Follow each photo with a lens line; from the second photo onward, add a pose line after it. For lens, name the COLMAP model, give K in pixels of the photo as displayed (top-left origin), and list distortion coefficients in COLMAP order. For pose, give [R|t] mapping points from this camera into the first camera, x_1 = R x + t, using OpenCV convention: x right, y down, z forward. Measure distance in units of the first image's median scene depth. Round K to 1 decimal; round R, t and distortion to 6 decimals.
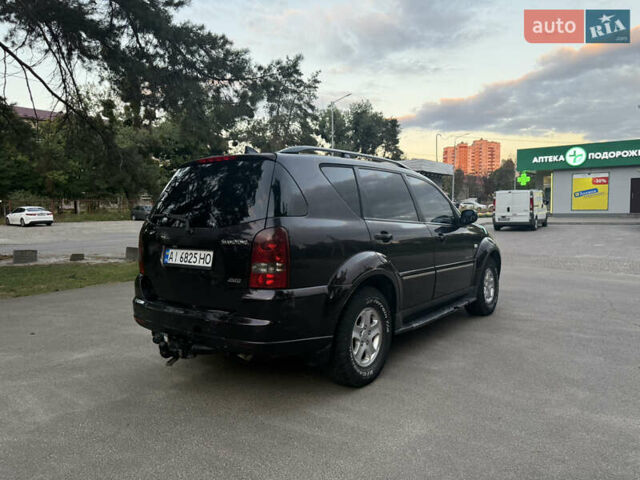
lens RADIAL K [[449.9, 0, 321.9], [0, 449.9, 240.0], [0, 0, 1]] dist [0.028782, -0.044493]
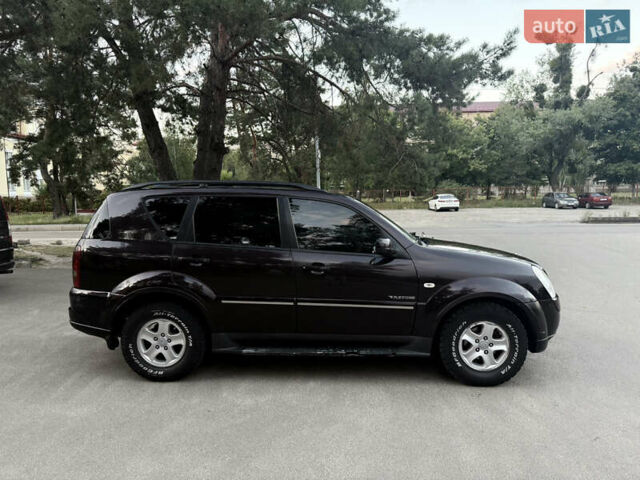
lens RADIAL K [[449.9, 0, 321.9], [0, 449.9, 240.0], [0, 0, 1]] dist [0.028782, -0.044493]
pose [[0.580302, 0.085277, -0.809924, 0.563673], [-0.054433, 0.996340, 0.065904, -0.069522], [0.812580, 0.005842, 0.582820, 0.280044]]
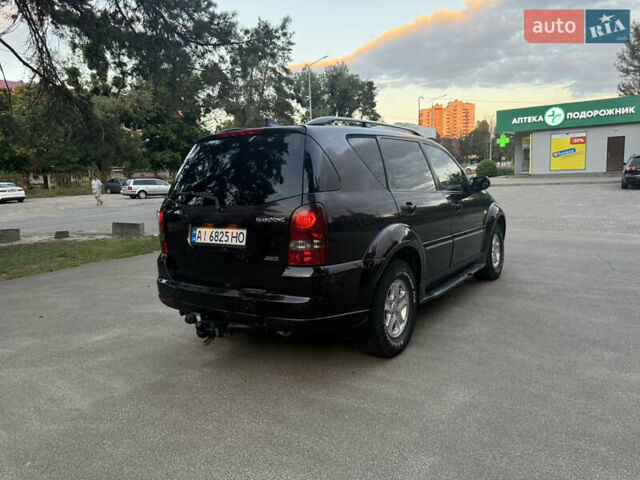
lens RADIAL K [[452.4, 0, 320.0], [0, 452.4, 240.0], [0, 0, 1]] dist [0.003044, -0.005770]
pose [[0.998444, -0.035225, 0.043237, -0.047906], [0.031984, 0.996783, 0.073487, -0.007325], [-0.045687, -0.071990, 0.996358, 0.005014]]
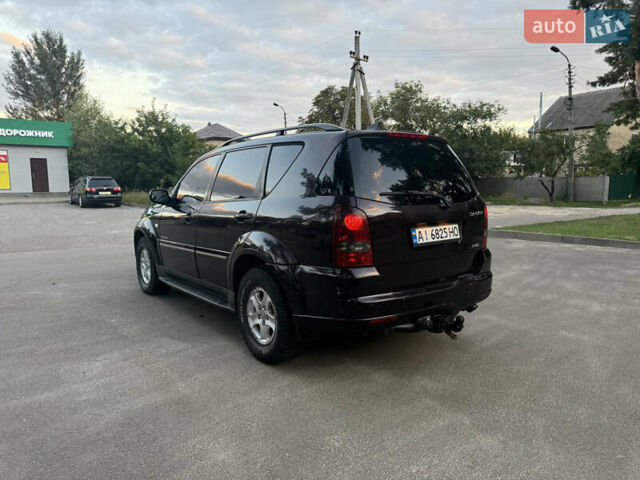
lens RADIAL K [[452.4, 0, 320.0], [0, 452.4, 240.0], [0, 0, 1]] dist [0.003044, -0.005770]
pose [[0.266544, -0.109023, 0.957637, -0.535914], [0.066345, 0.993301, 0.094617, -0.024288], [-0.961537, 0.038315, 0.271991, 0.391420]]
